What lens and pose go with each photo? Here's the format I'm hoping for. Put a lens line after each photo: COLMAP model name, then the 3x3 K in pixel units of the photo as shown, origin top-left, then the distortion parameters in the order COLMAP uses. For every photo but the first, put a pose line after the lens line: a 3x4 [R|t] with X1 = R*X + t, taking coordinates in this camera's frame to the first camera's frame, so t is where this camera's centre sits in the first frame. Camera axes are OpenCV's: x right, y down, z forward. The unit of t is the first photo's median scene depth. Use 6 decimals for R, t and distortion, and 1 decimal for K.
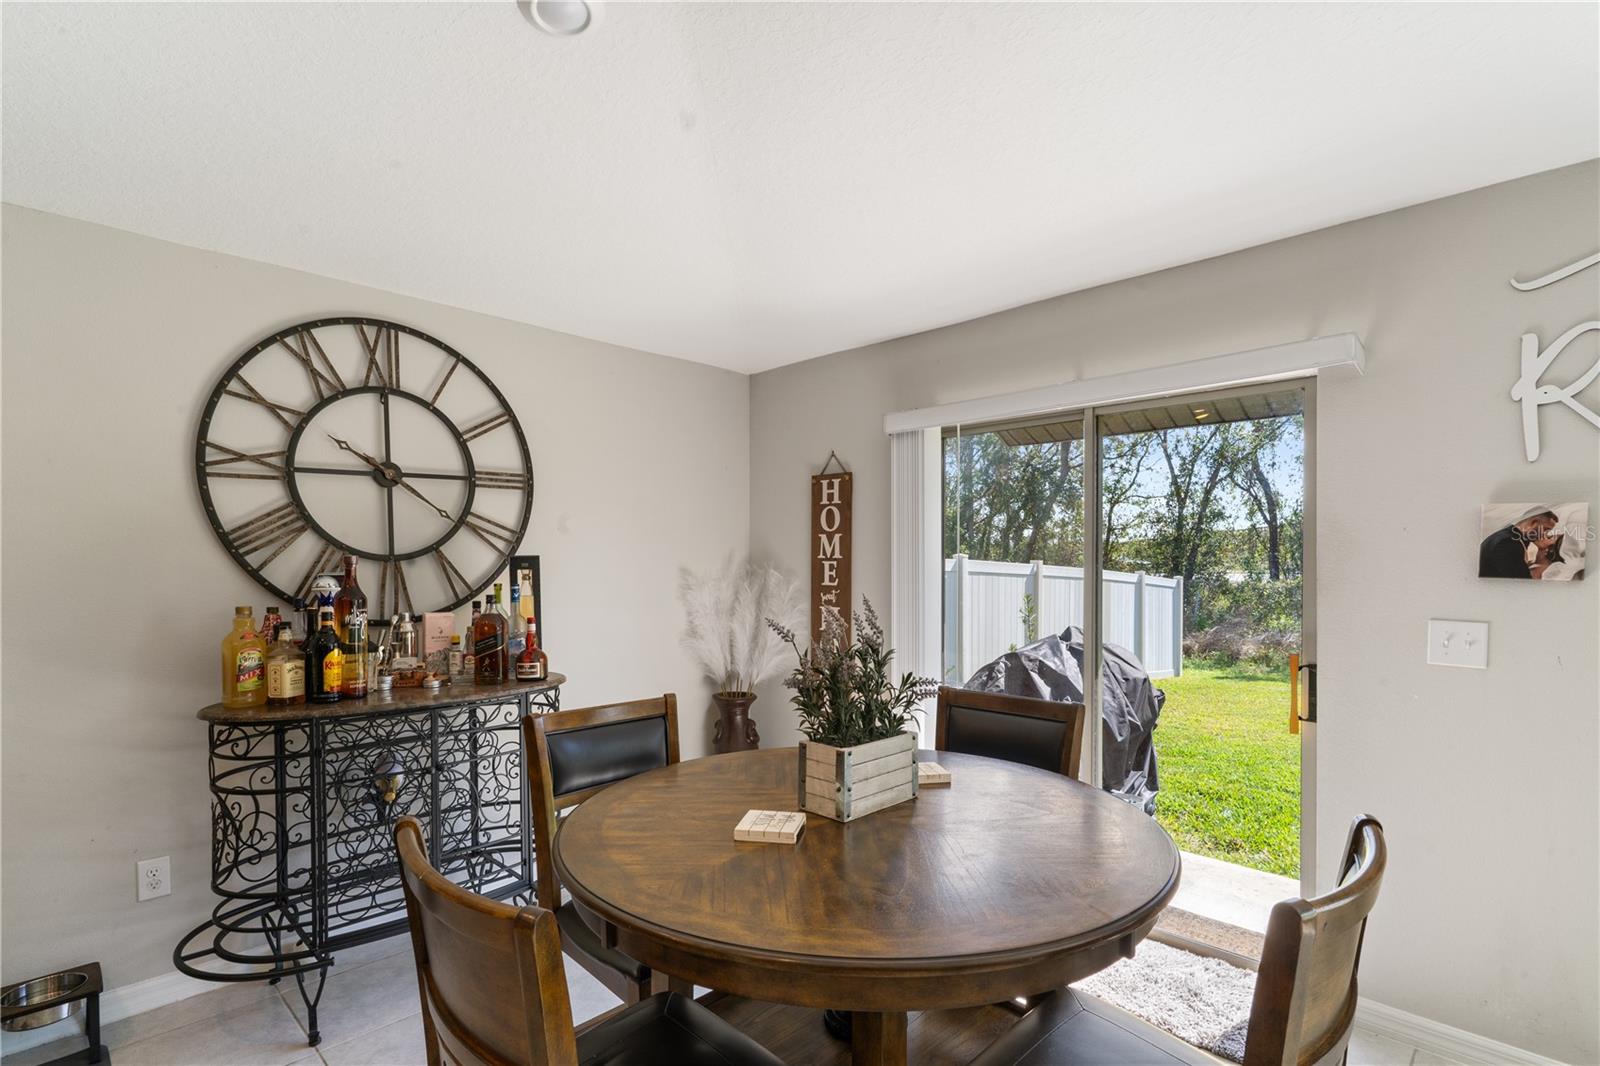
lens RADIAL K [[771.8, 0, 800.0], [0, 771.8, 533.0], [0, 0, 1]] dist [0.000651, 0.000164]
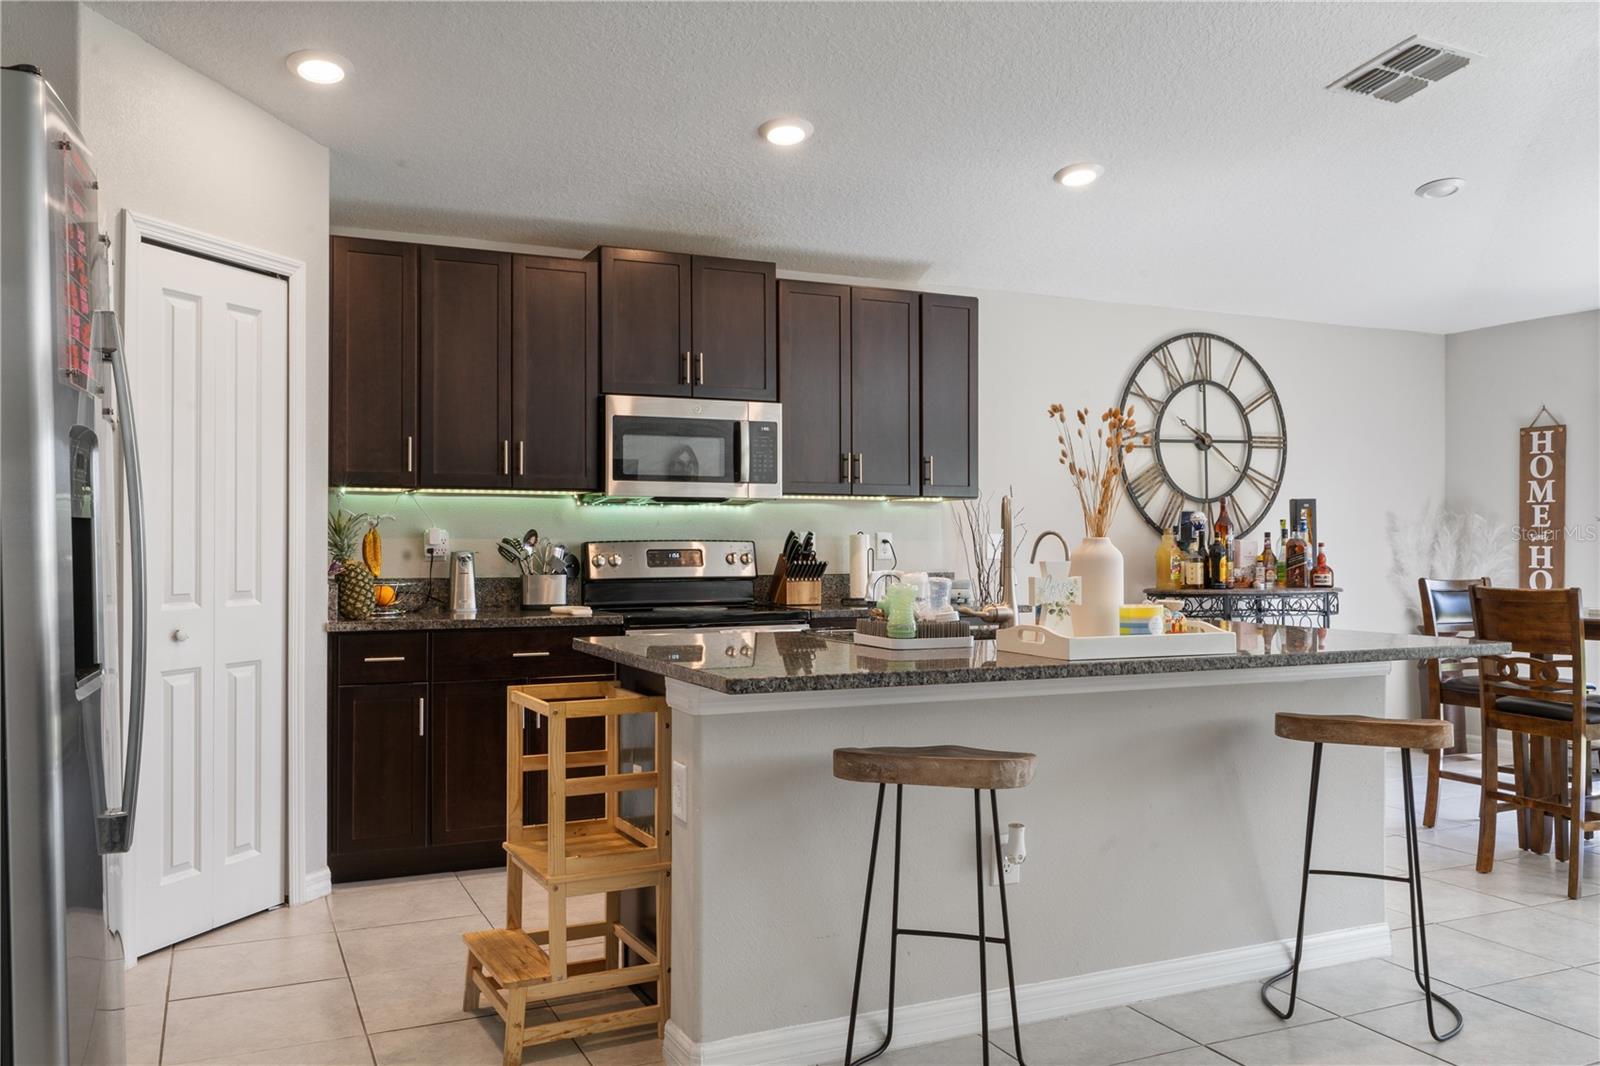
lens RADIAL K [[1277.2, 0, 800.0], [0, 1277.2, 533.0], [0, 0, 1]] dist [0.028108, -0.002963]
pose [[0.938391, -0.001052, -0.345573, -0.390791], [0.010854, 0.999592, 0.026431, 0.019584], [0.345404, -0.028553, 0.938020, -1.351419]]
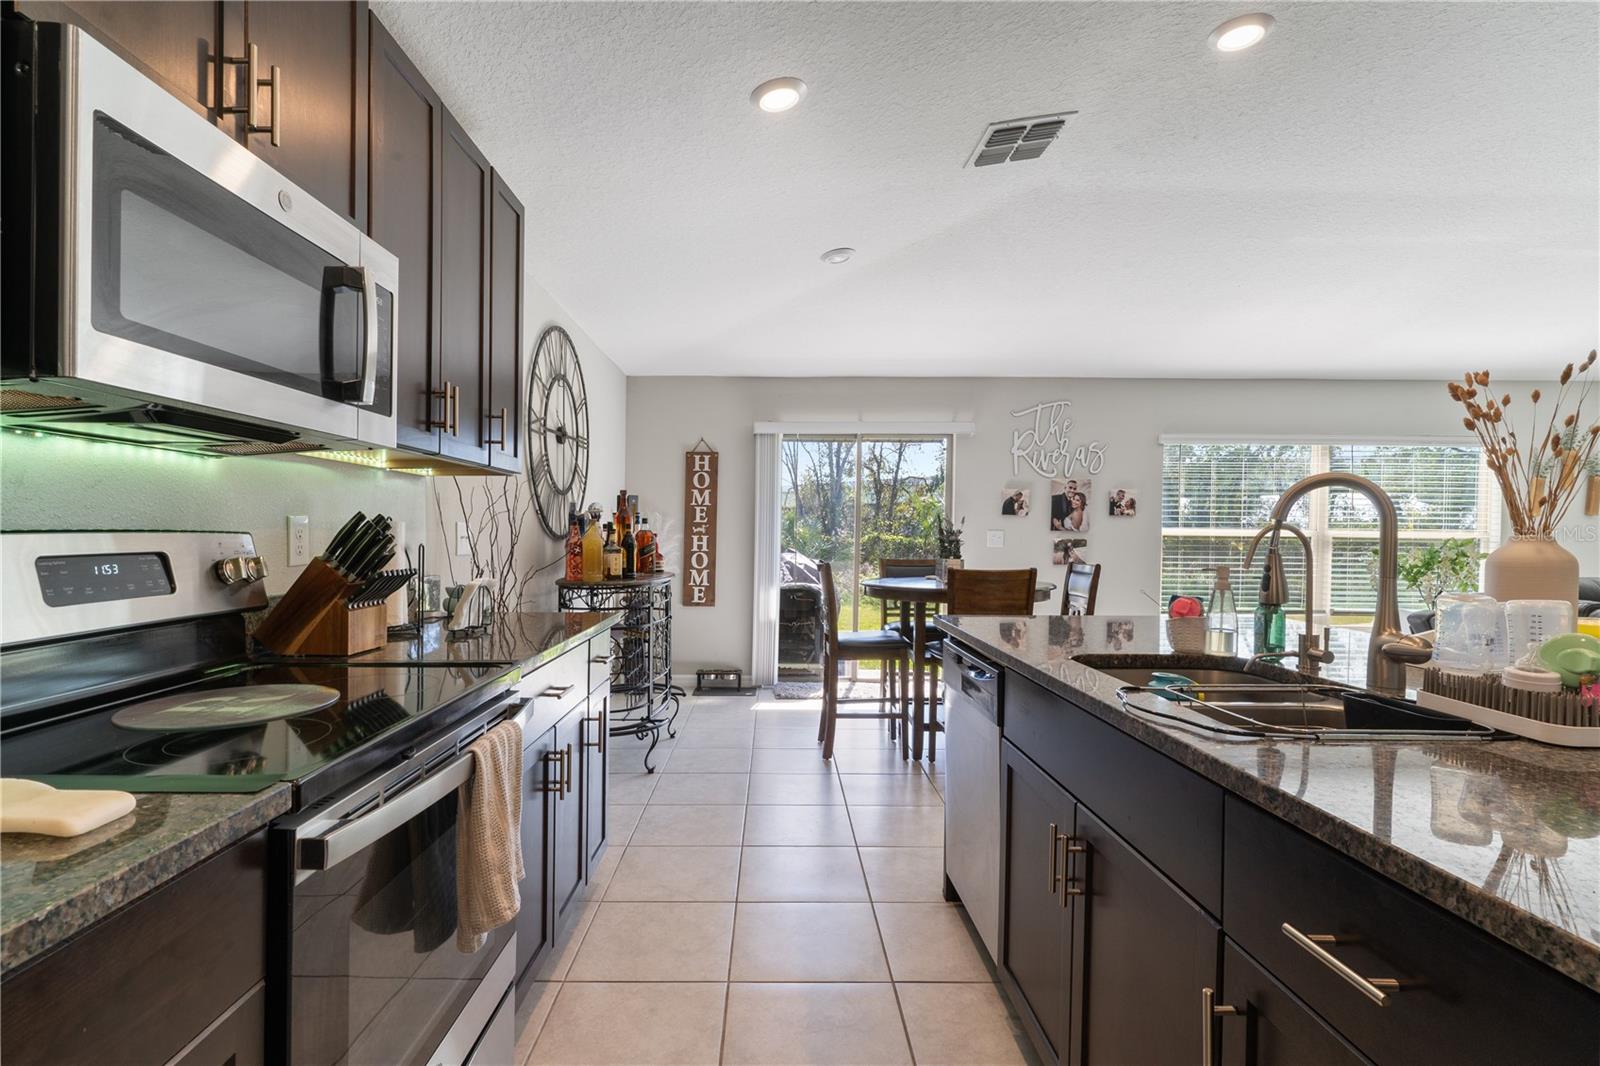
lens RADIAL K [[780.4, 0, 791.2], [0, 780.4, 556.5], [0, 0, 1]] dist [-0.001406, -0.000209]
pose [[0.695953, -0.017898, 0.717864, -1.202179], [-0.031371, 0.997977, 0.055296, 0.053215], [-0.717402, -0.061003, 0.693984, -0.313187]]
